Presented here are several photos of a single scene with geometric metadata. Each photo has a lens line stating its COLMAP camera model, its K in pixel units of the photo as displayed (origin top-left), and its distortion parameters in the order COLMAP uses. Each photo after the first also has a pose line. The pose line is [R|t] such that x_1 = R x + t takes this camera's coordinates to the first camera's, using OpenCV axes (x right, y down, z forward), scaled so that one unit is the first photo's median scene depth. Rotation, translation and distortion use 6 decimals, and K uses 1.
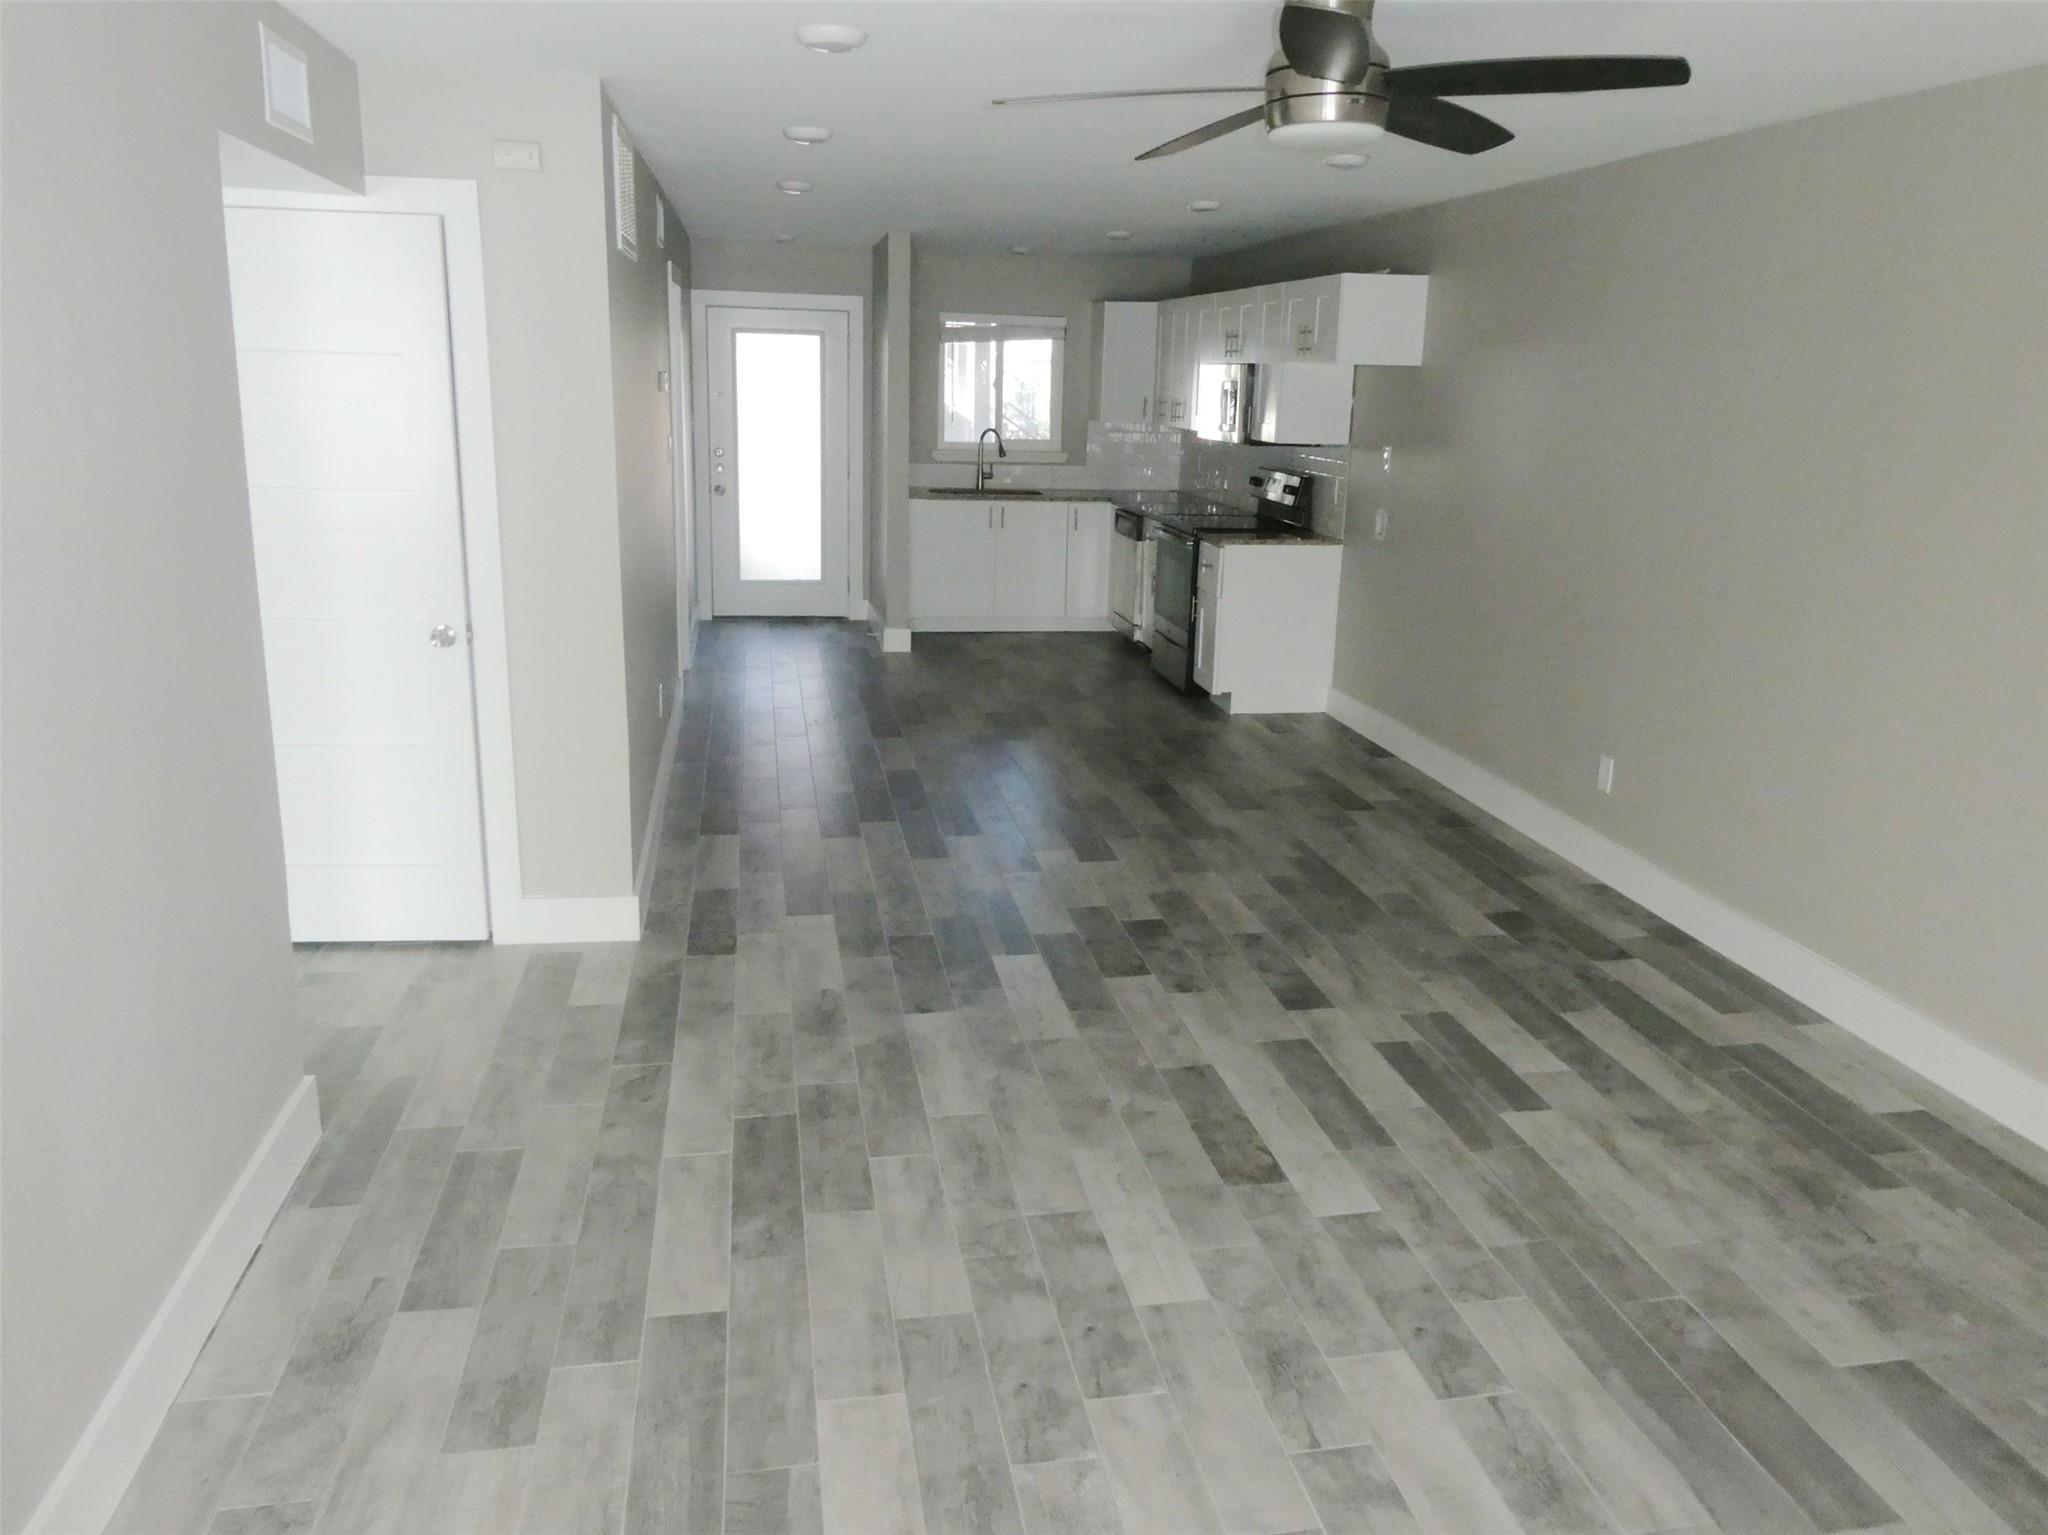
lens RADIAL K [[1463.4, 0, 1019.4], [0, 1463.4, 764.7], [0, 0, 1]] dist [0.001188, 0.002852]
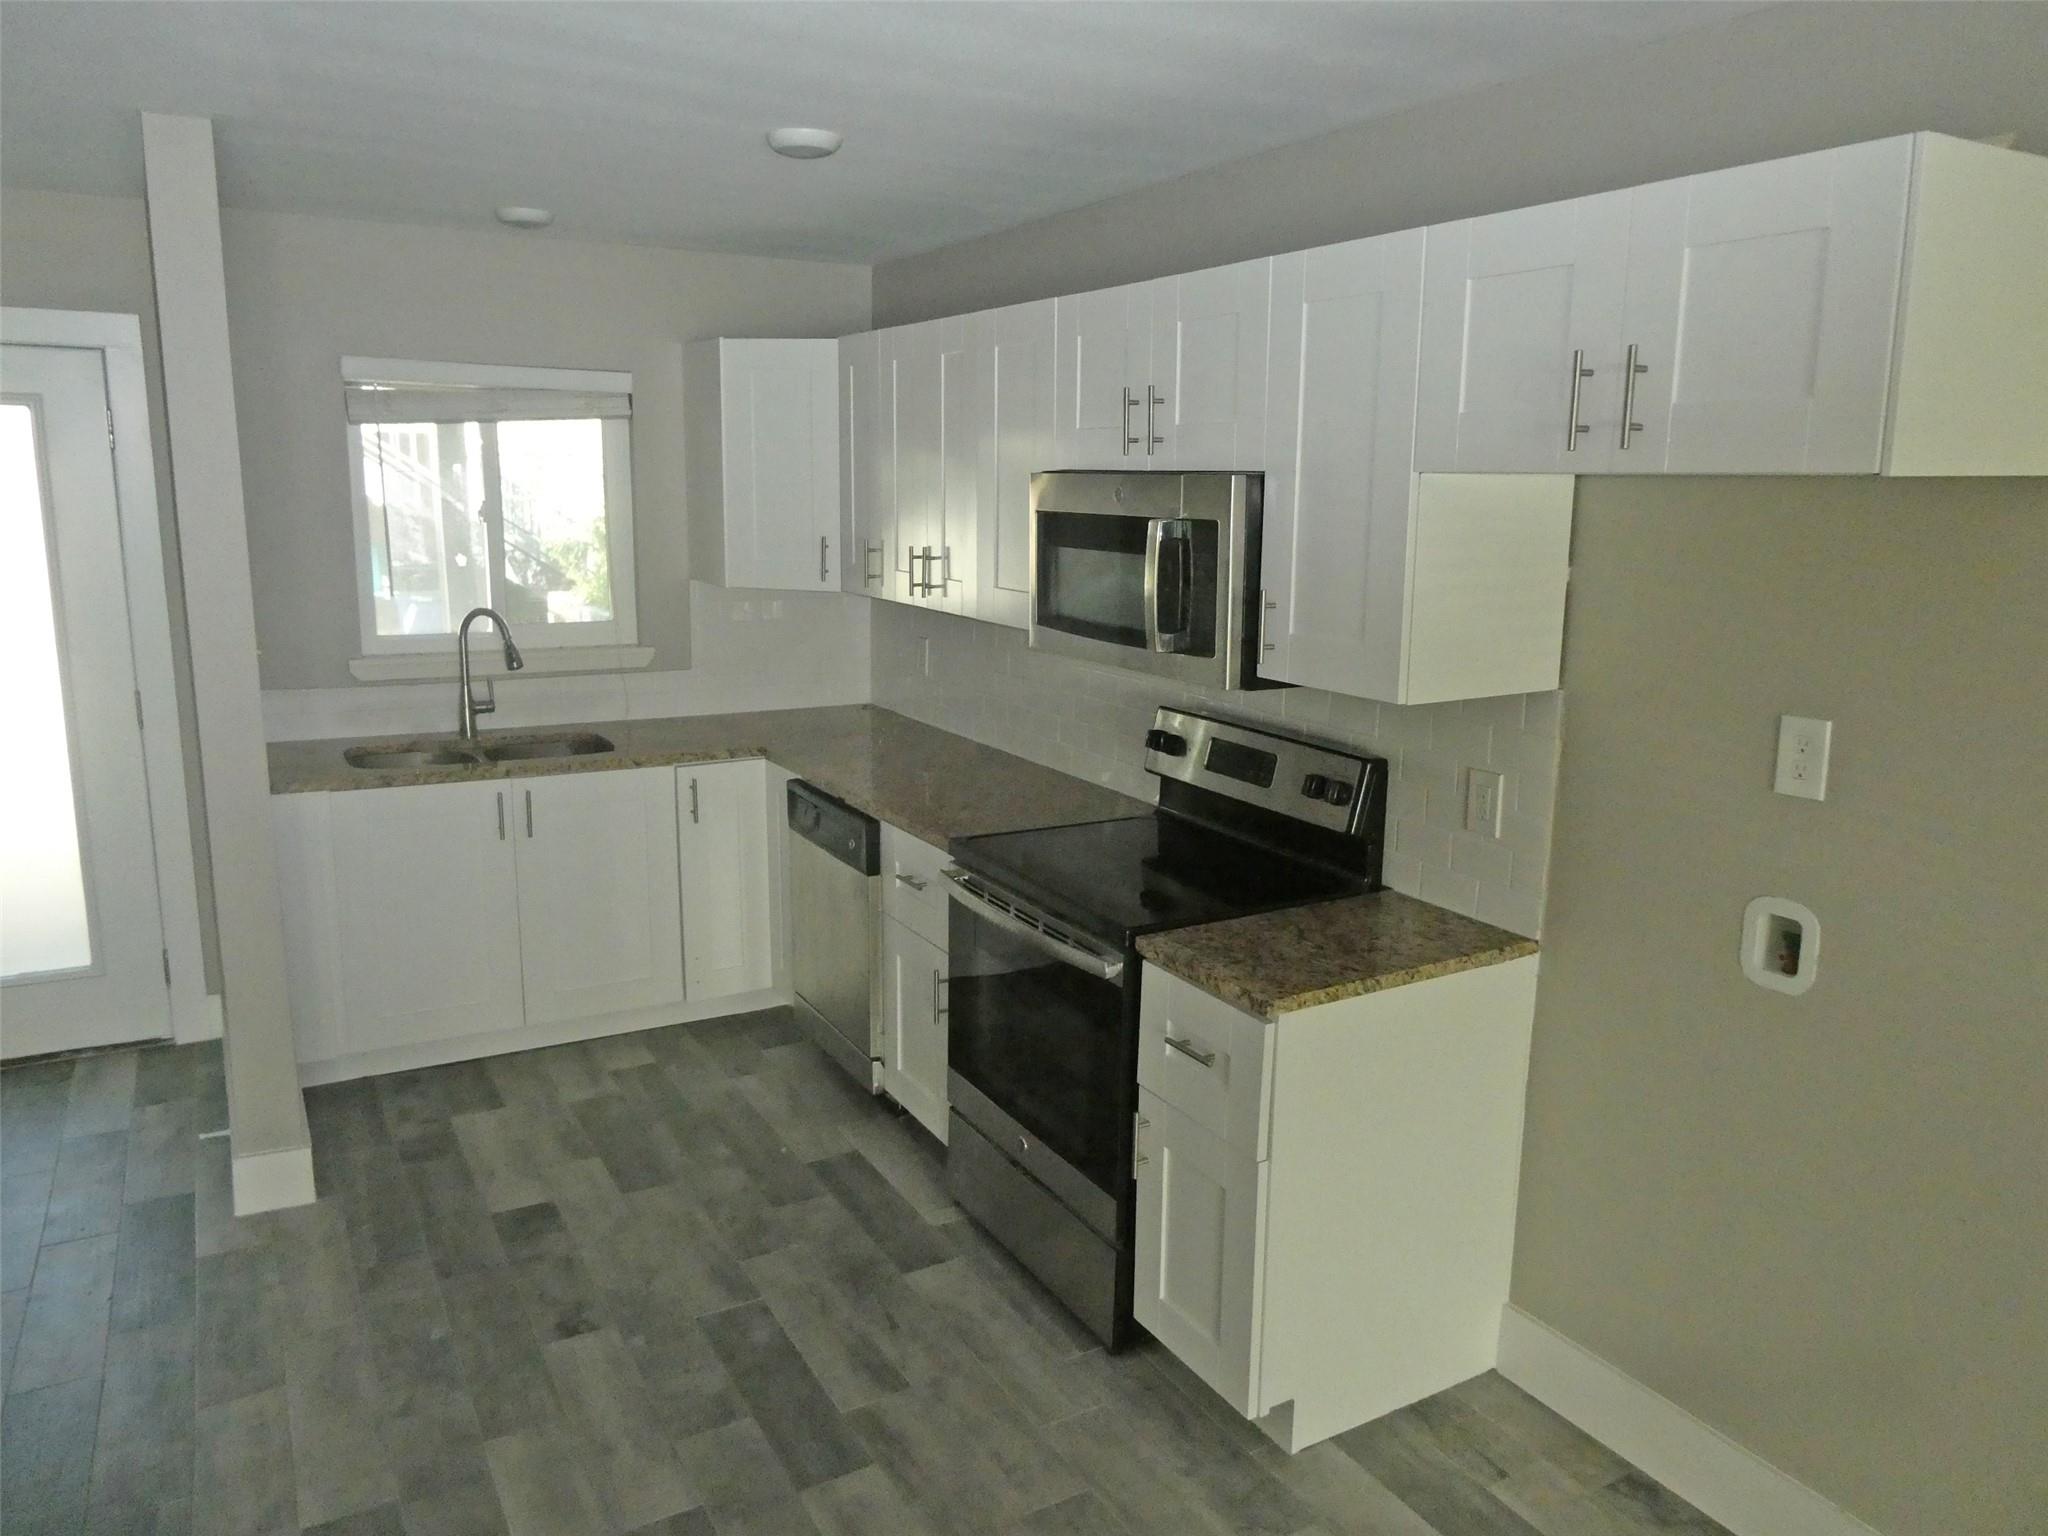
lens RADIAL K [[1463.4, 0, 1027.5], [0, 1463.4, 767.8], [0, 0, 1]] dist [0.001188, 0.002852]
pose [[0.940679, -0.076671, 0.330521, -0.014509], [0.095787, 0.994519, -0.041914, -0.144032], [-0.325496, 0.071087, 0.942868, 0.513821]]
